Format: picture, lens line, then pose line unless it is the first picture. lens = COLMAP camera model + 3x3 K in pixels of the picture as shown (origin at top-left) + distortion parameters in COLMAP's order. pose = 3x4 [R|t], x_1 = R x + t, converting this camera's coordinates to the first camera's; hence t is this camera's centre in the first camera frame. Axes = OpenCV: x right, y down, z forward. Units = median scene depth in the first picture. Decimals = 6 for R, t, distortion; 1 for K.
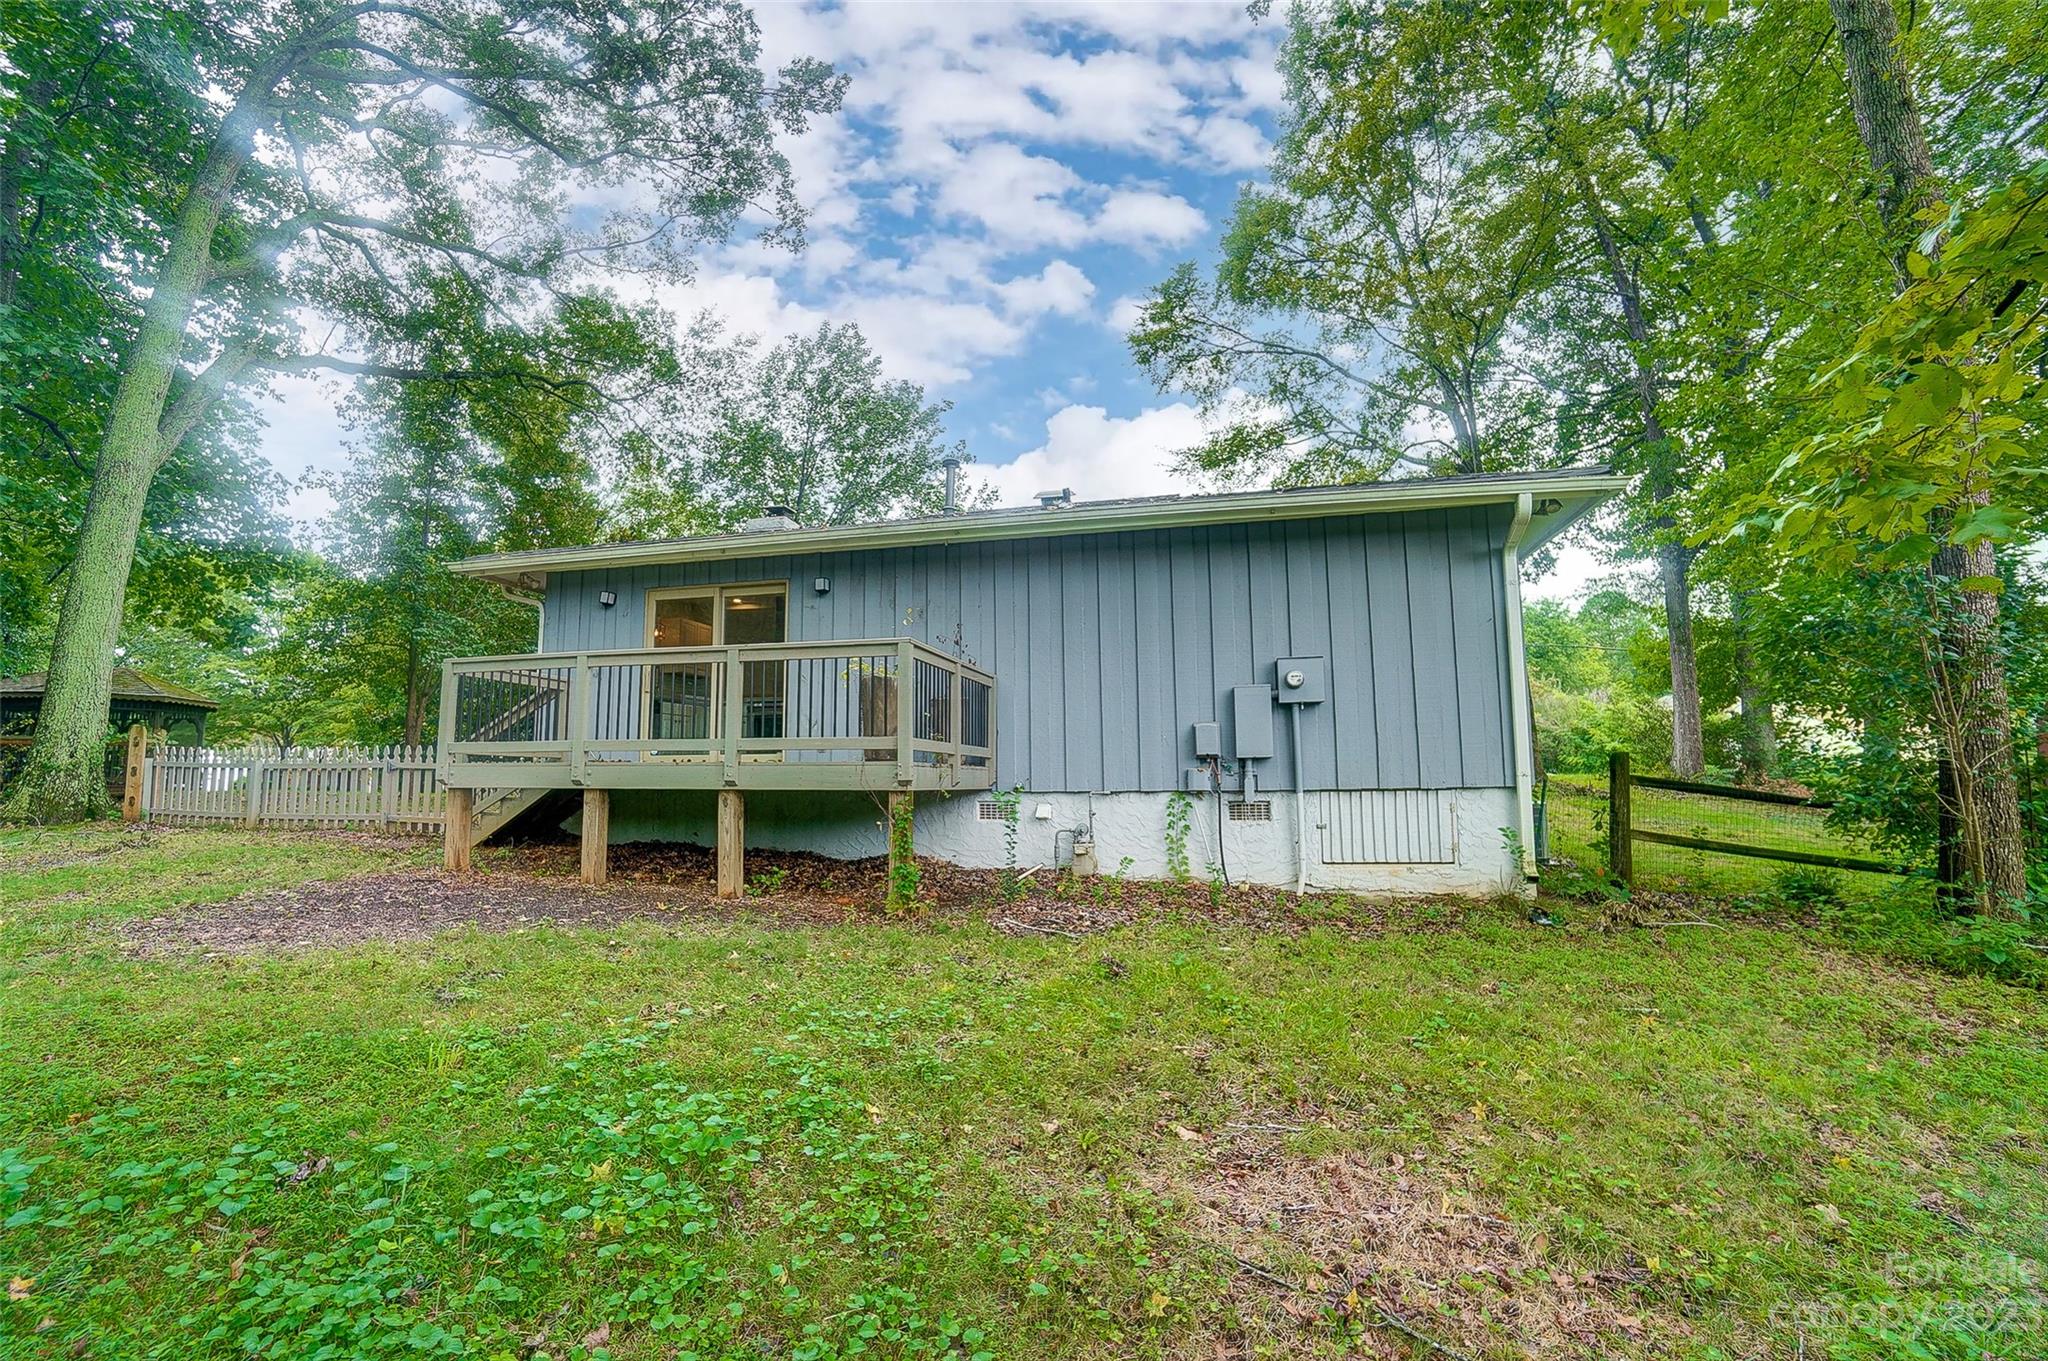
lens RADIAL K [[897.9, 0, 1028.0], [0, 897.9, 688.5], [0, 0, 1]] dist [-0.053990, 0.021324]
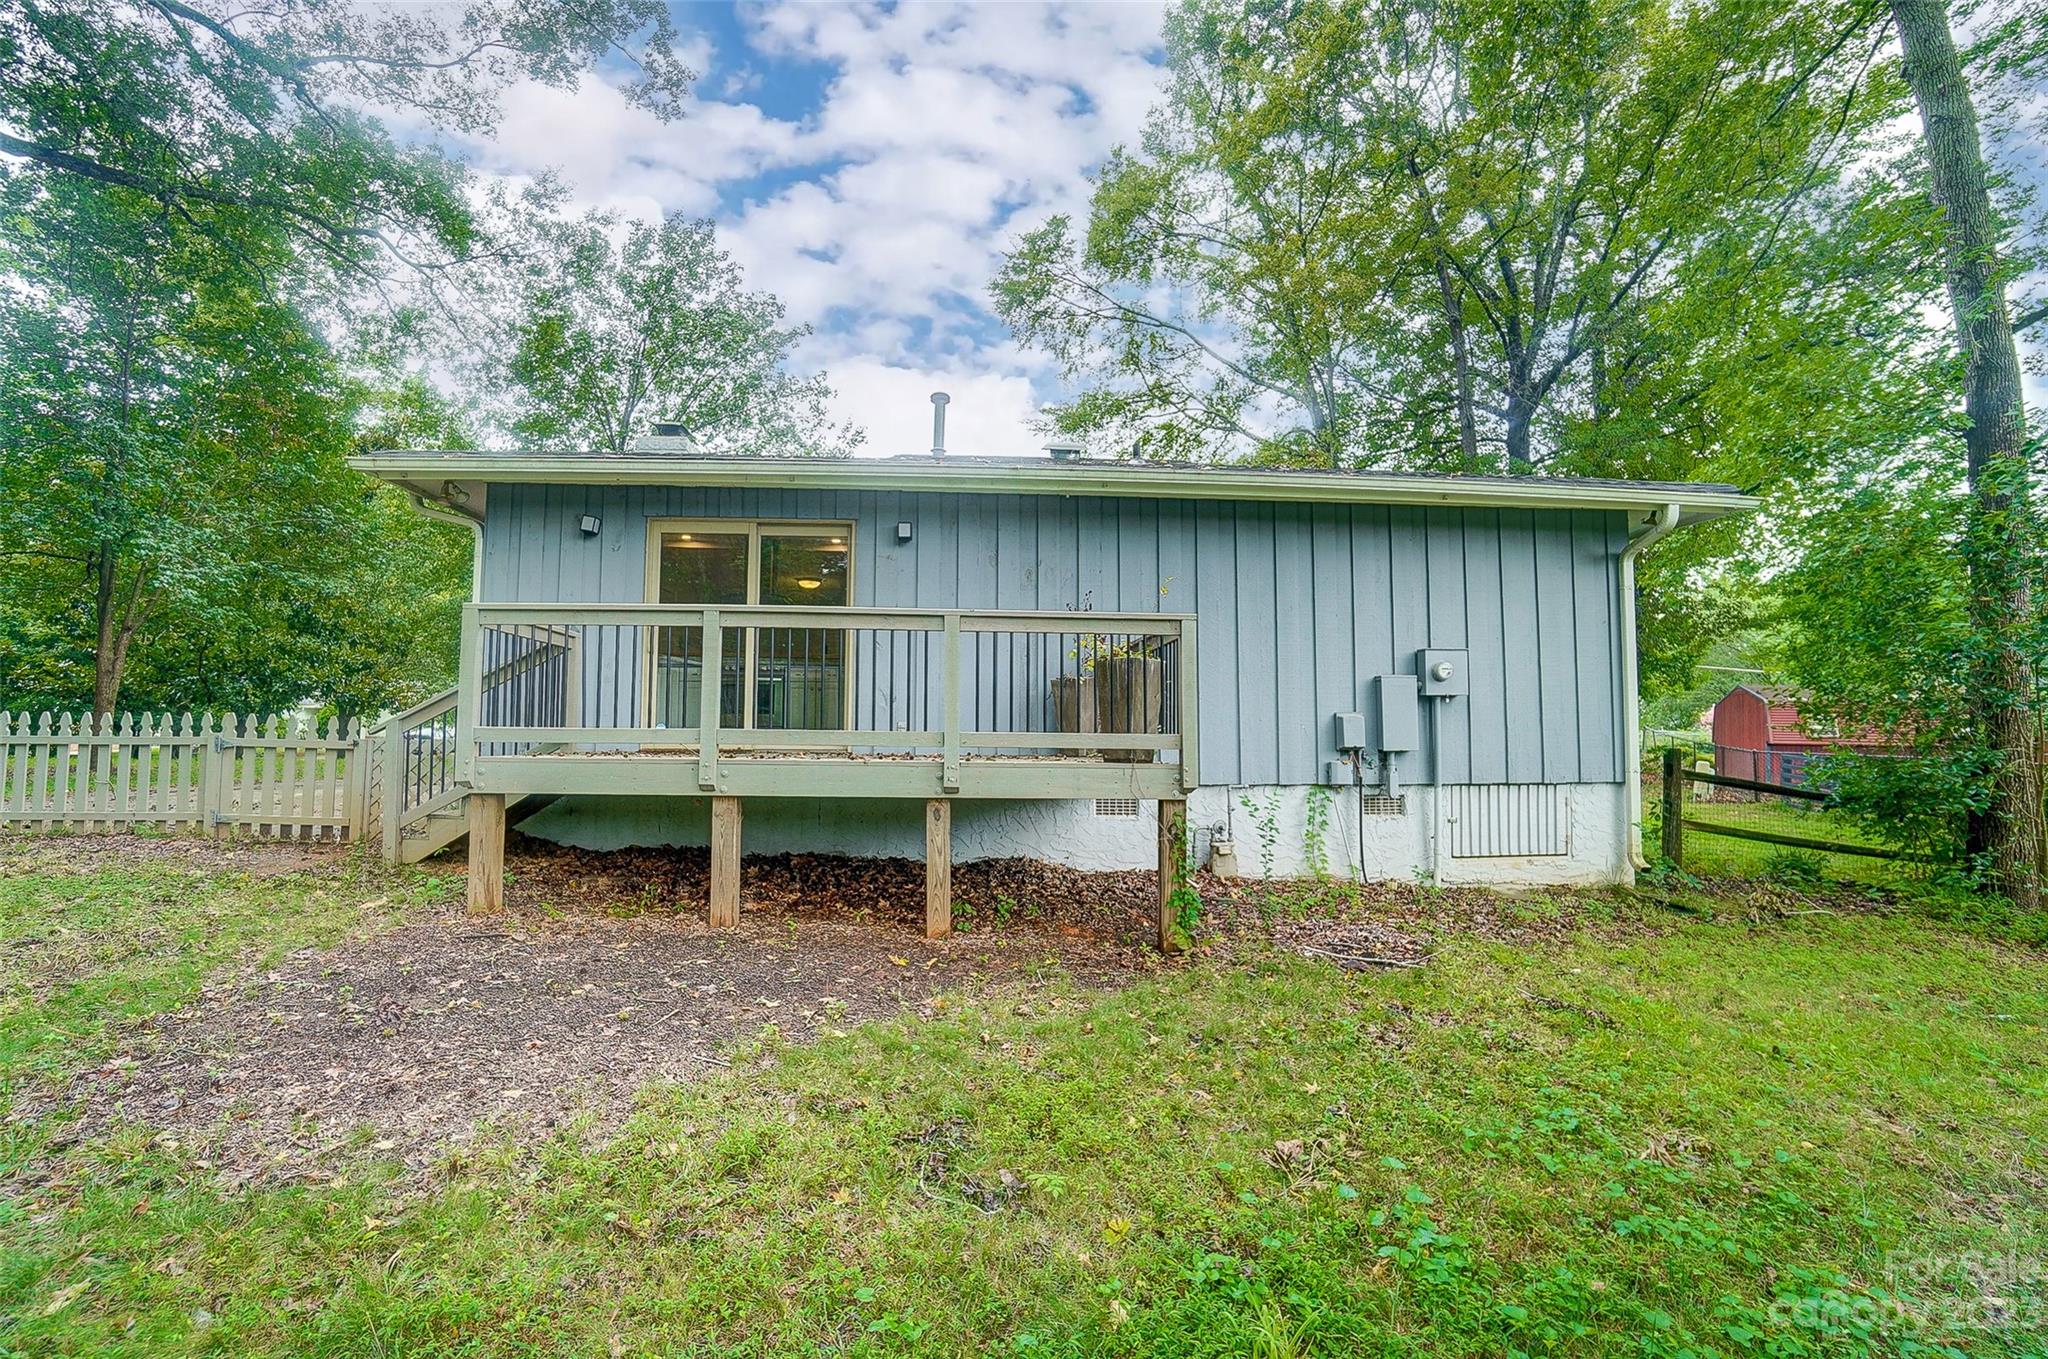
lens RADIAL K [[912.6, 0, 1019.7], [0, 912.6, 677.2], [0, 0, 1]] dist [-0.063924, 0.023331]
pose [[0.954171, 0.032195, 0.297527, -0.411876], [-0.042058, 0.998756, 0.026805, -0.010080], [-0.296293, -0.038090, 0.954337, 0.189156]]
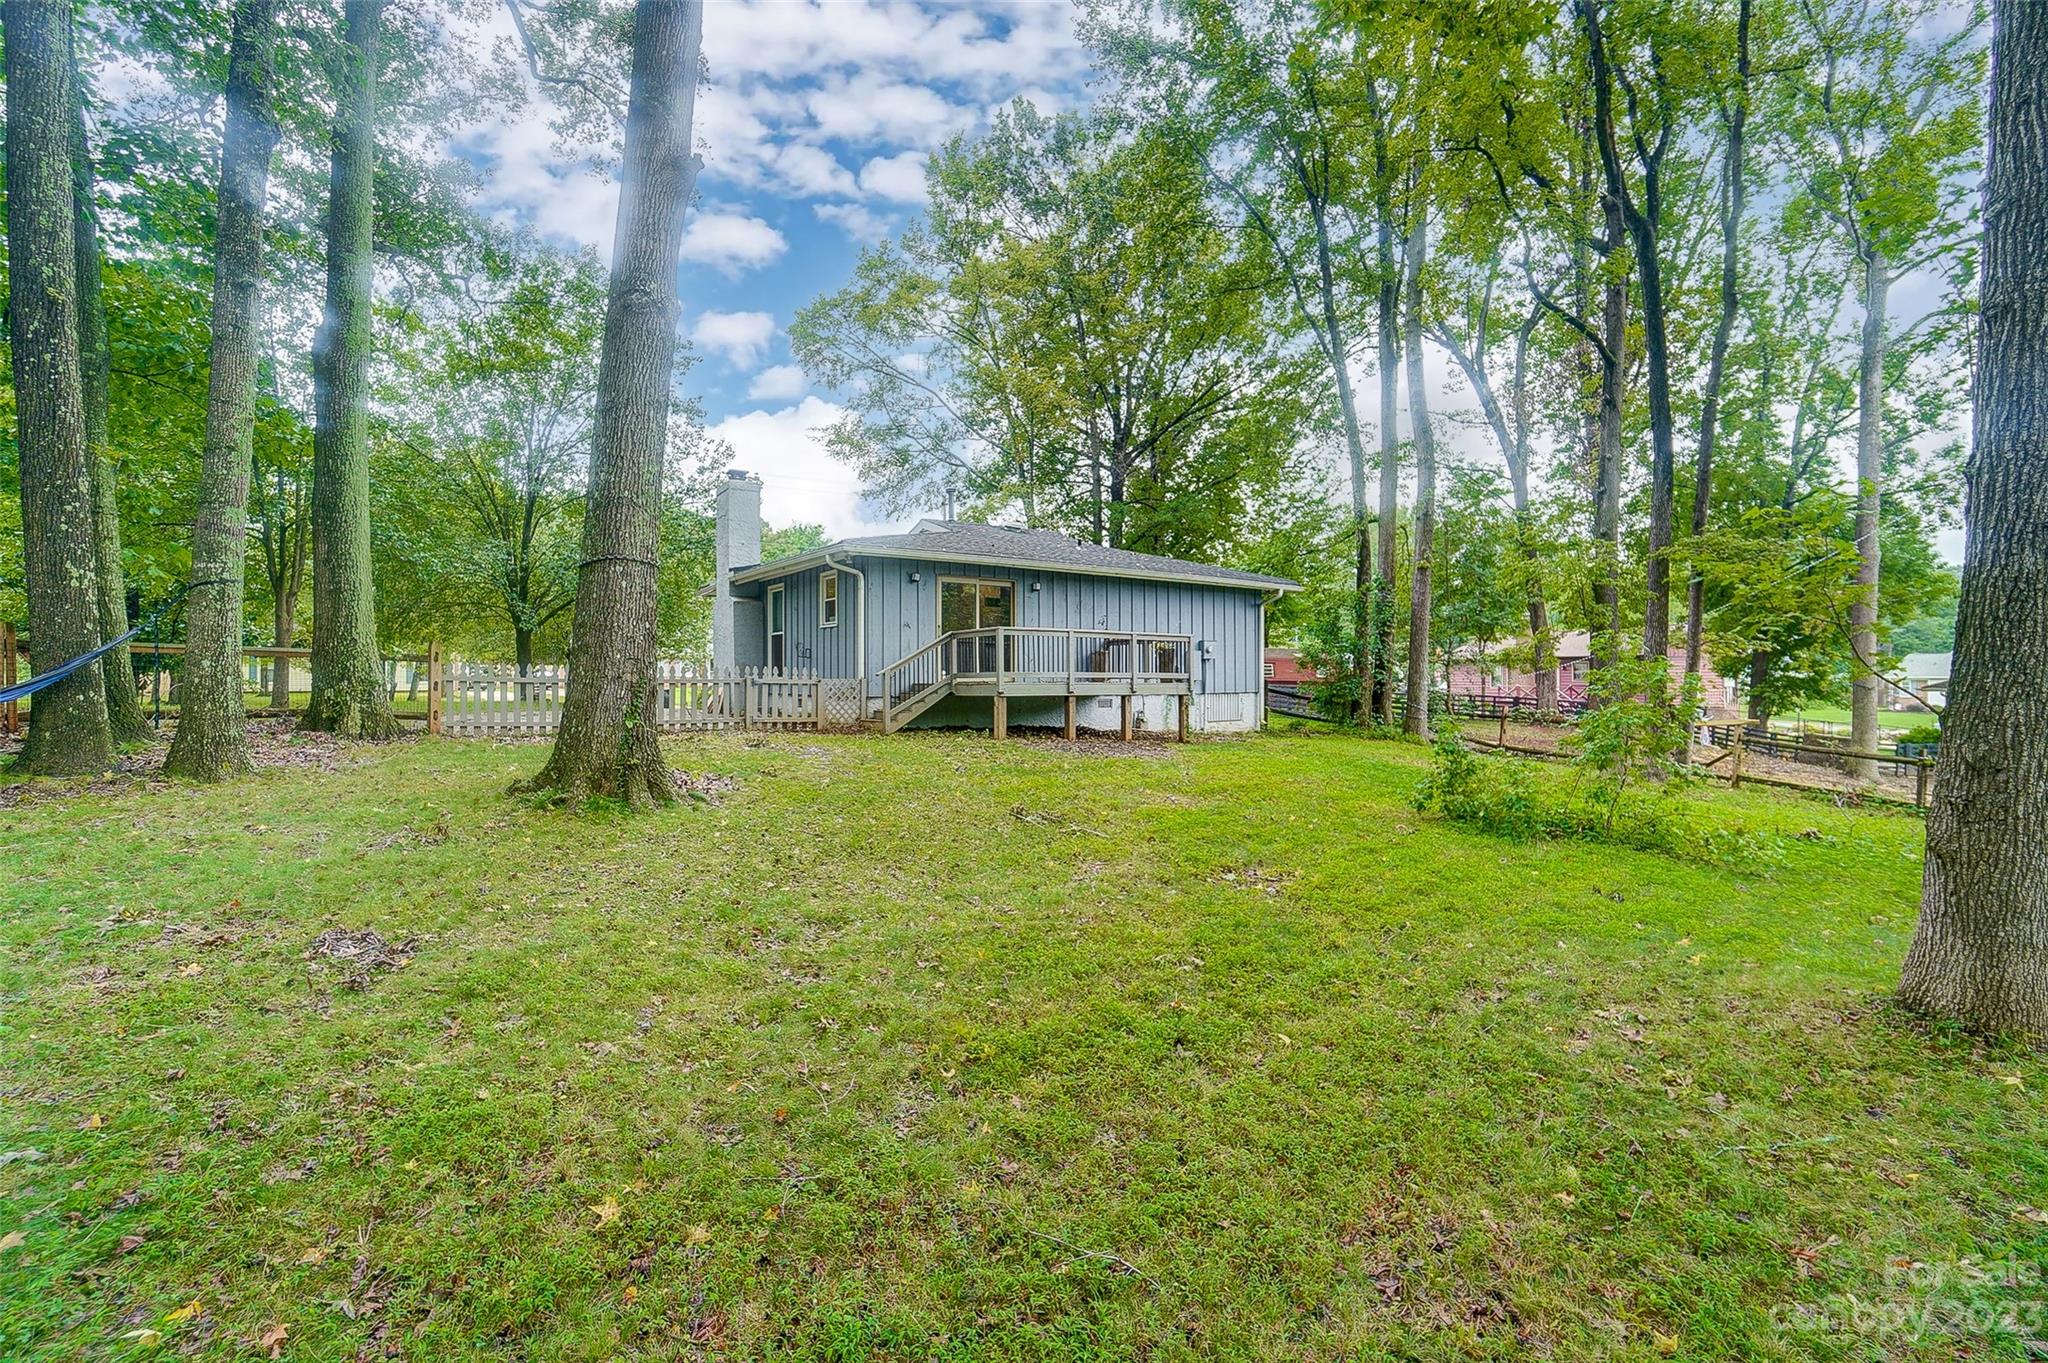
lens RADIAL K [[912.6, 0, 1019.7], [0, 912.6, 679.2], [0, 0, 1]] dist [-0.063924, 0.023331]
pose [[0.669016, 0.007971, 0.743206, -1.852750], [-0.073123, 0.995797, 0.055143, -0.026672], [-0.739643, -0.091236, 0.666787, -0.298534]]
